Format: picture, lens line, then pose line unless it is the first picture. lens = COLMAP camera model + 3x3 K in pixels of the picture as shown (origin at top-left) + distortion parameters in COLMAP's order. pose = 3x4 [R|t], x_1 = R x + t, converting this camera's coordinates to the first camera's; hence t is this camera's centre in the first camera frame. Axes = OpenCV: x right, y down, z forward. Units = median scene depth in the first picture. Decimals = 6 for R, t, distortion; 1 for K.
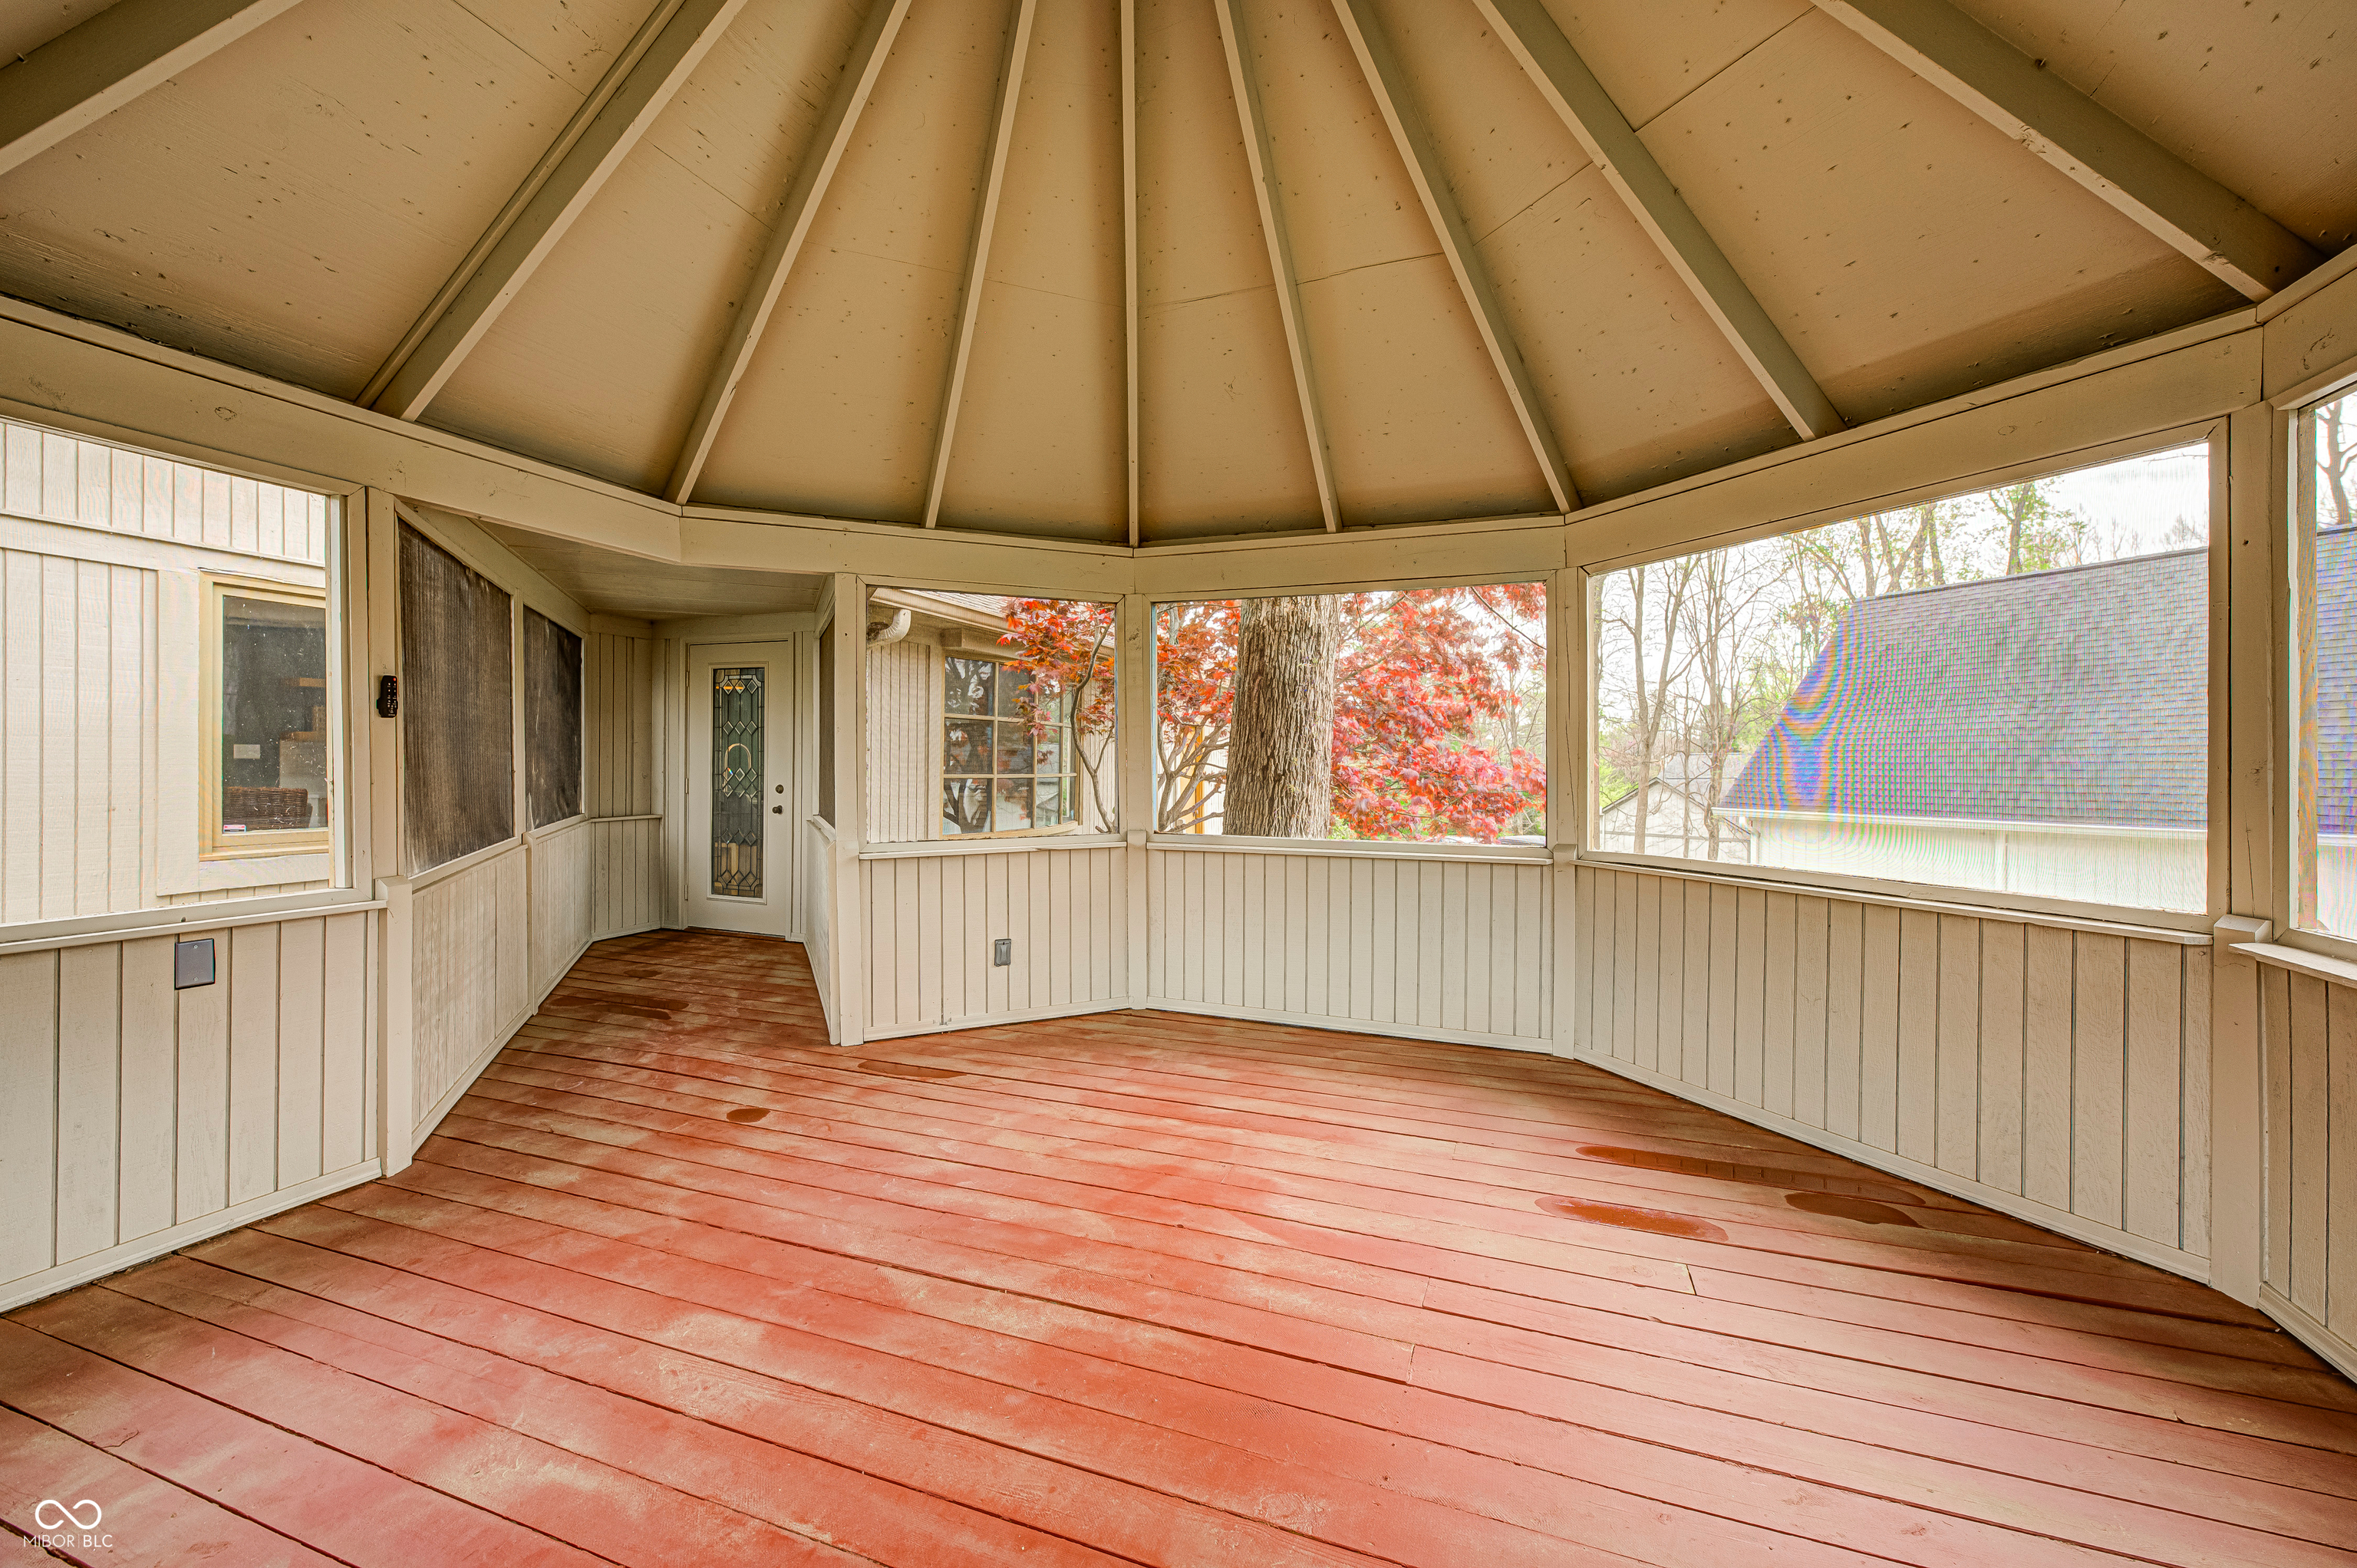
lens RADIAL K [[924.8, 0, 1181.2], [0, 924.8, 772.9], [0, 0, 1]] dist [-0.000116, 0.001318]
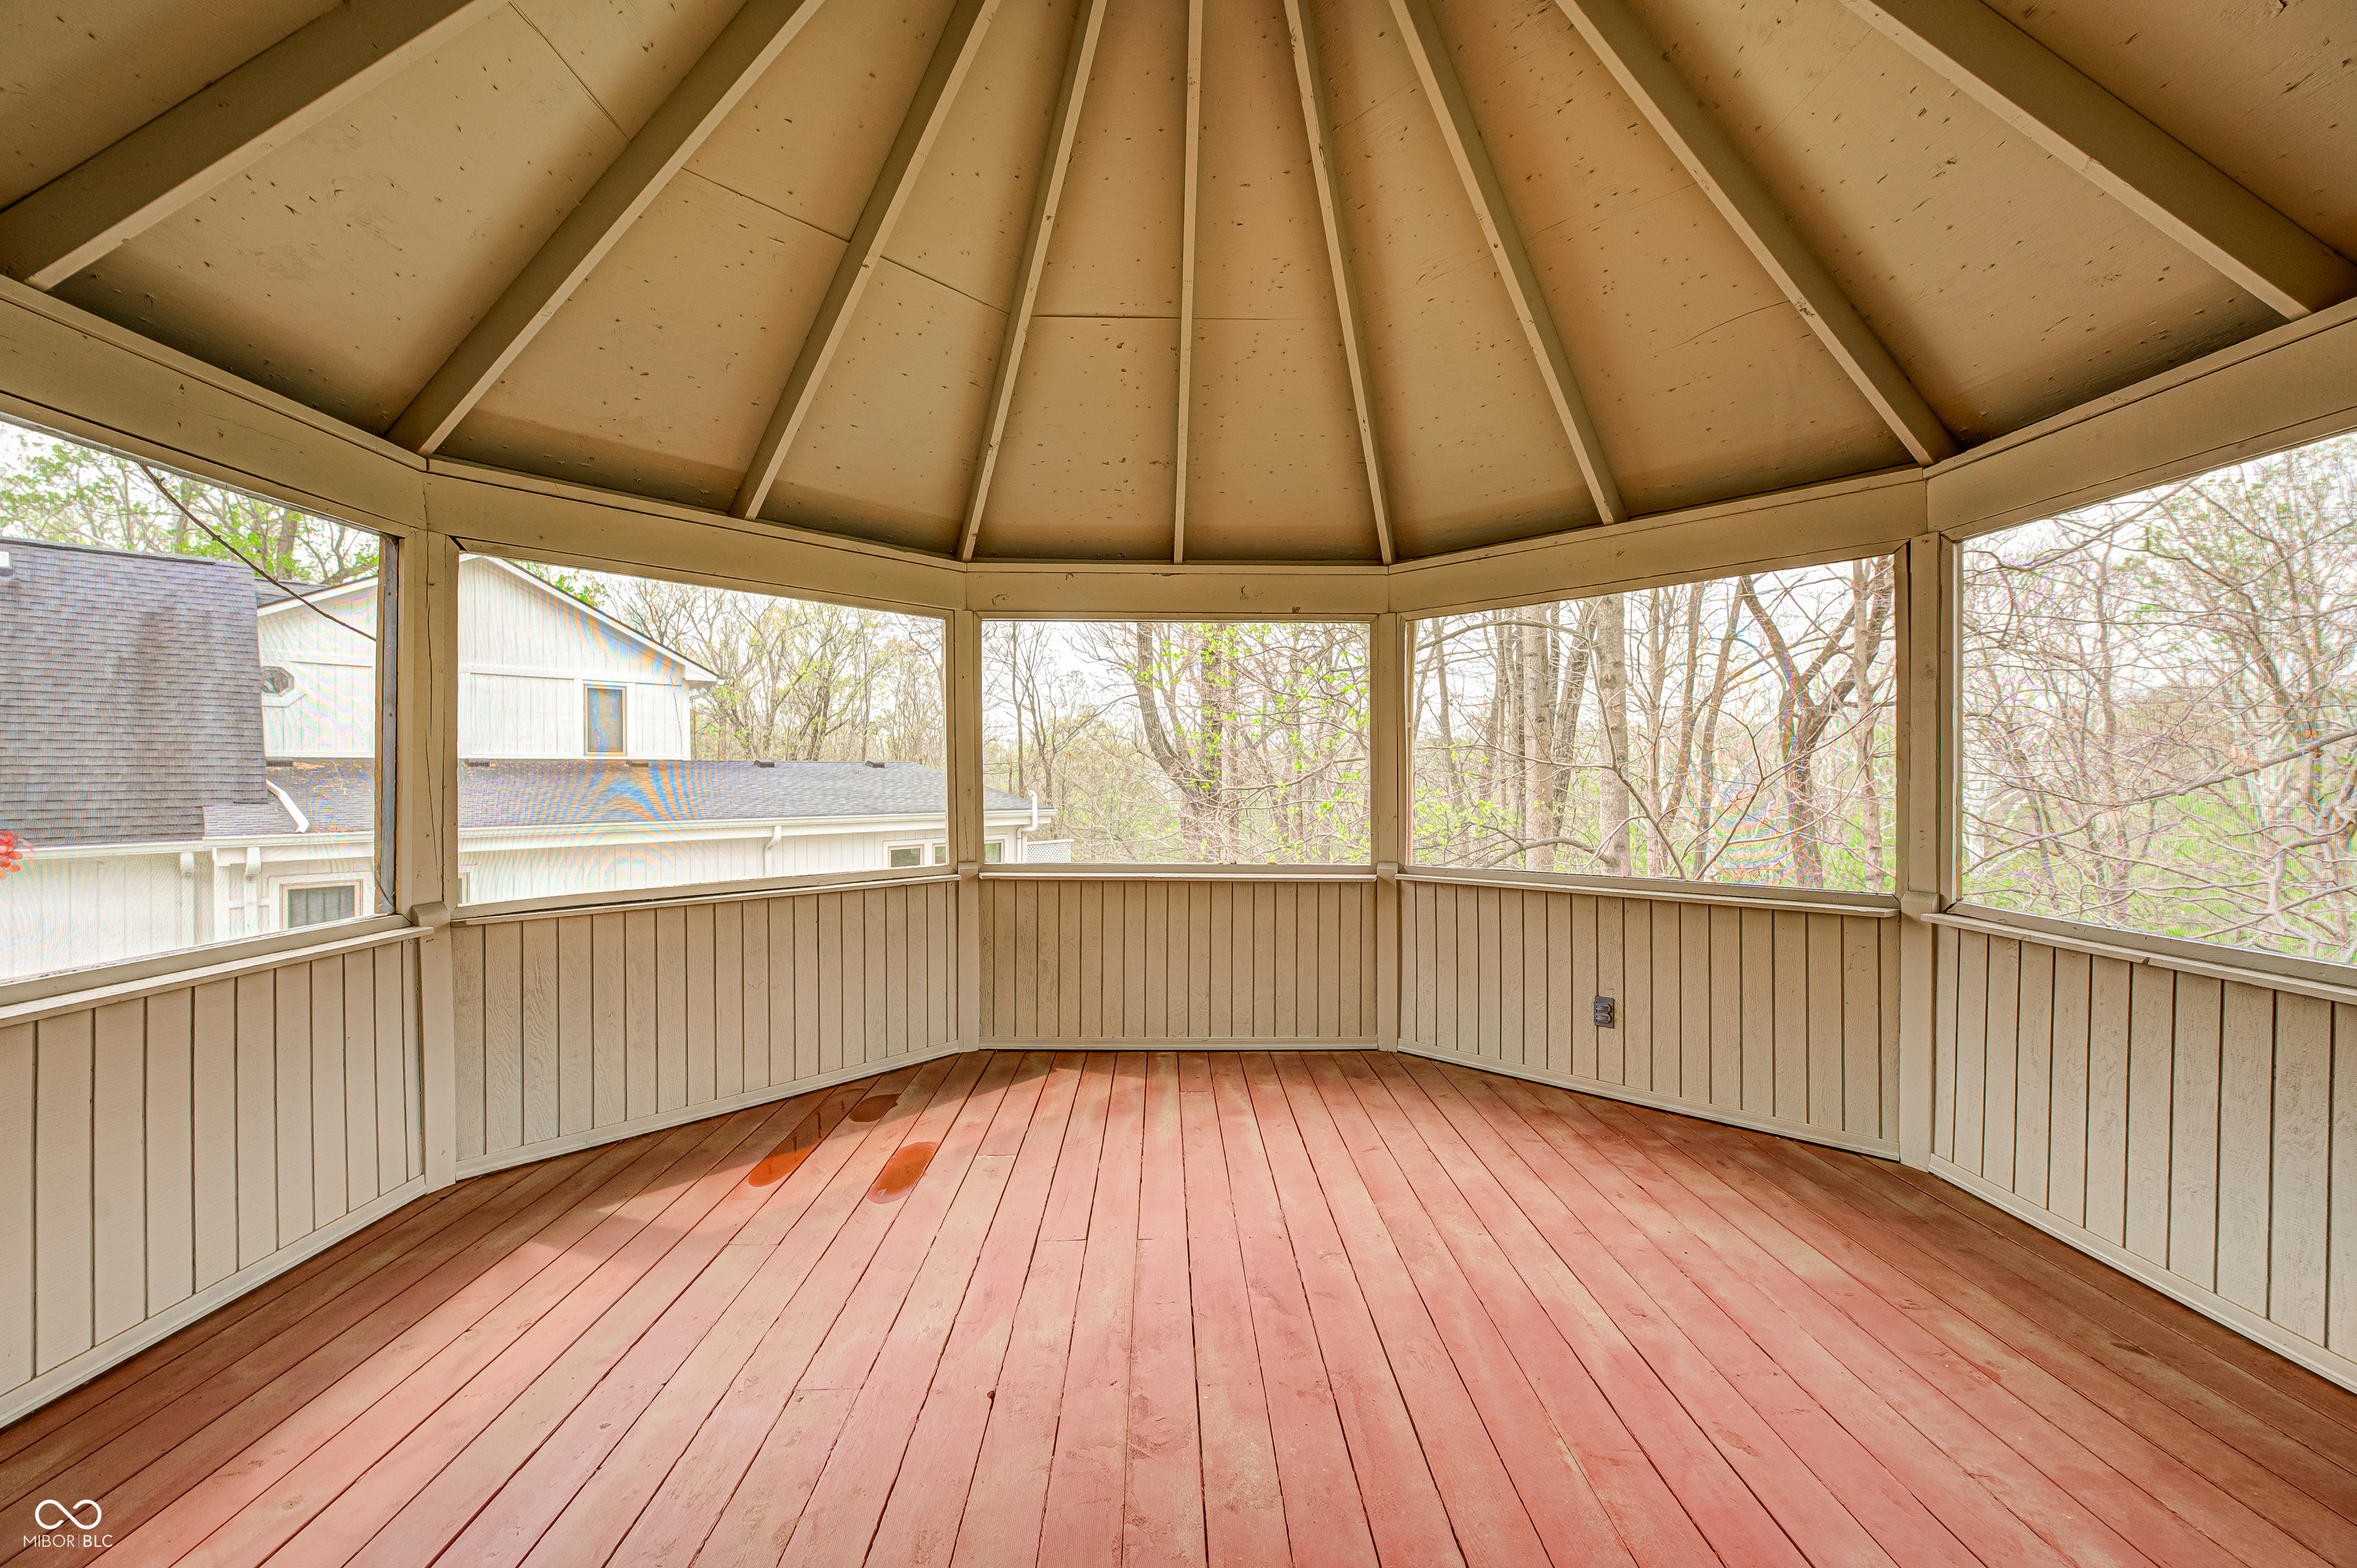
lens RADIAL K [[924.8, 0, 1177.5], [0, 924.8, 782.1], [0, 0, 1]] dist [-0.000116, 0.001318]
pose [[-0.373842, -0.009476, 0.927444, -0.665618], [0.004781, 0.999915, 0.012144, -0.033553], [-0.927480, 0.008975, -0.373764, 0.974802]]
